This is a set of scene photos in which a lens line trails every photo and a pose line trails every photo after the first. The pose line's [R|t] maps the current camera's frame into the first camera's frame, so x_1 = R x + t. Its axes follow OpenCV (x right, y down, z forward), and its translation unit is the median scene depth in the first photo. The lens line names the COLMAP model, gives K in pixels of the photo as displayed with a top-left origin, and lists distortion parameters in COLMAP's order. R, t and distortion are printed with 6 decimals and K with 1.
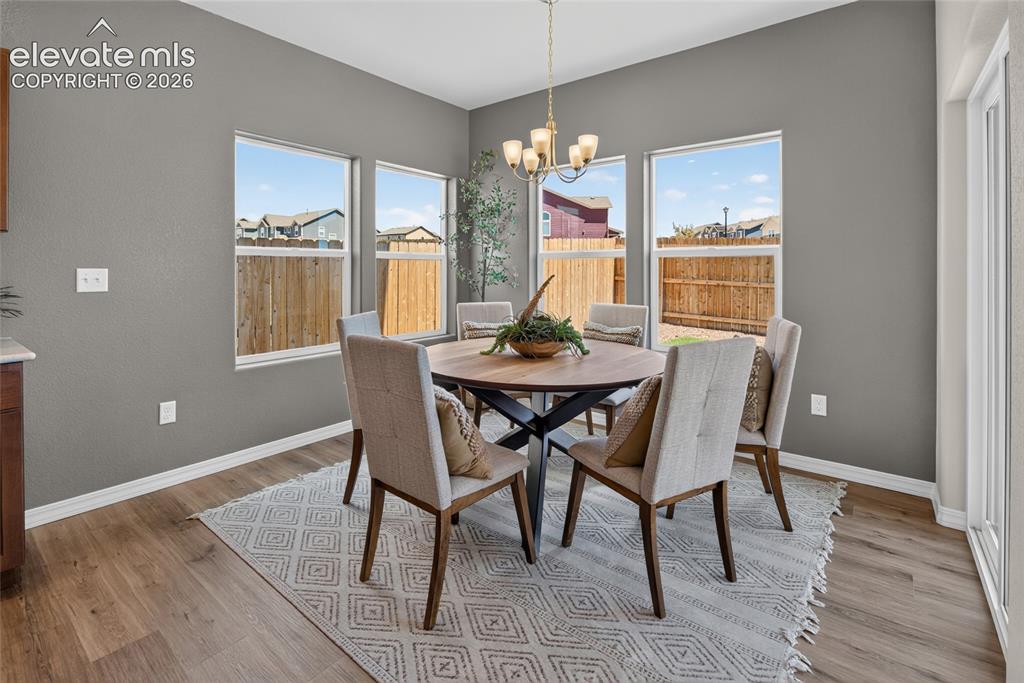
lens RADIAL K [[465.5, 0, 521.3], [0, 465.5, 269.0], [0, 0, 1]] dist [0.002692, -0.000756]
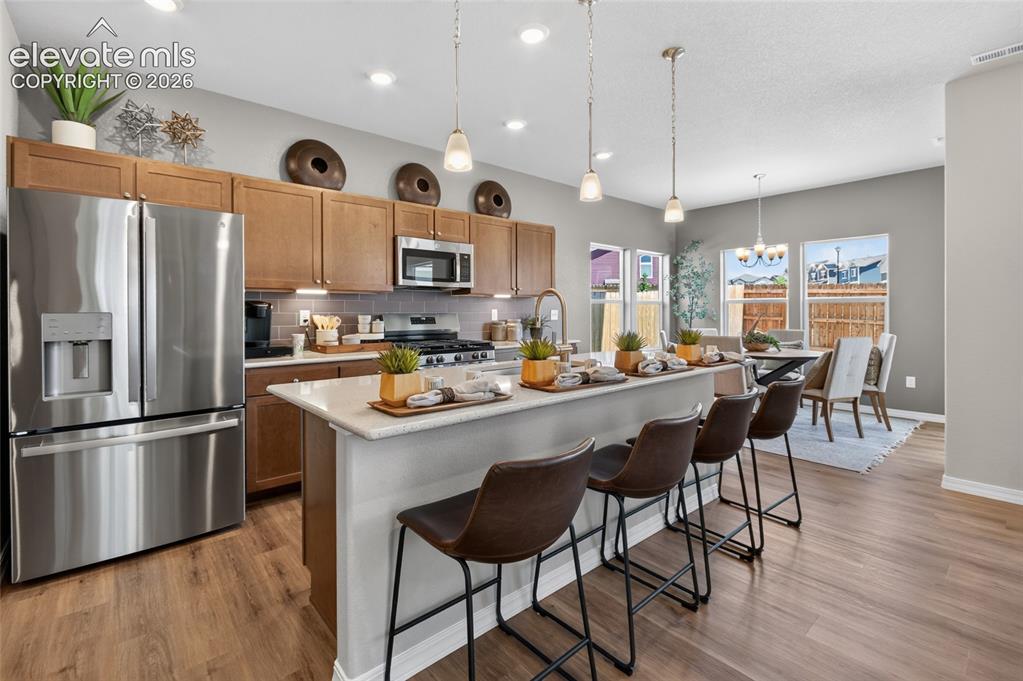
lens RADIAL K [[465.1, 0, 520.3], [0, 465.1, 312.6], [0, 0, 1]] dist [0.002692, -0.000756]
pose [[0.983560, -0.007203, -0.180438, -0.611692], [0.007724, 0.999968, 0.002181, -0.000875], [0.180417, -0.003539, 0.983584, -1.219667]]
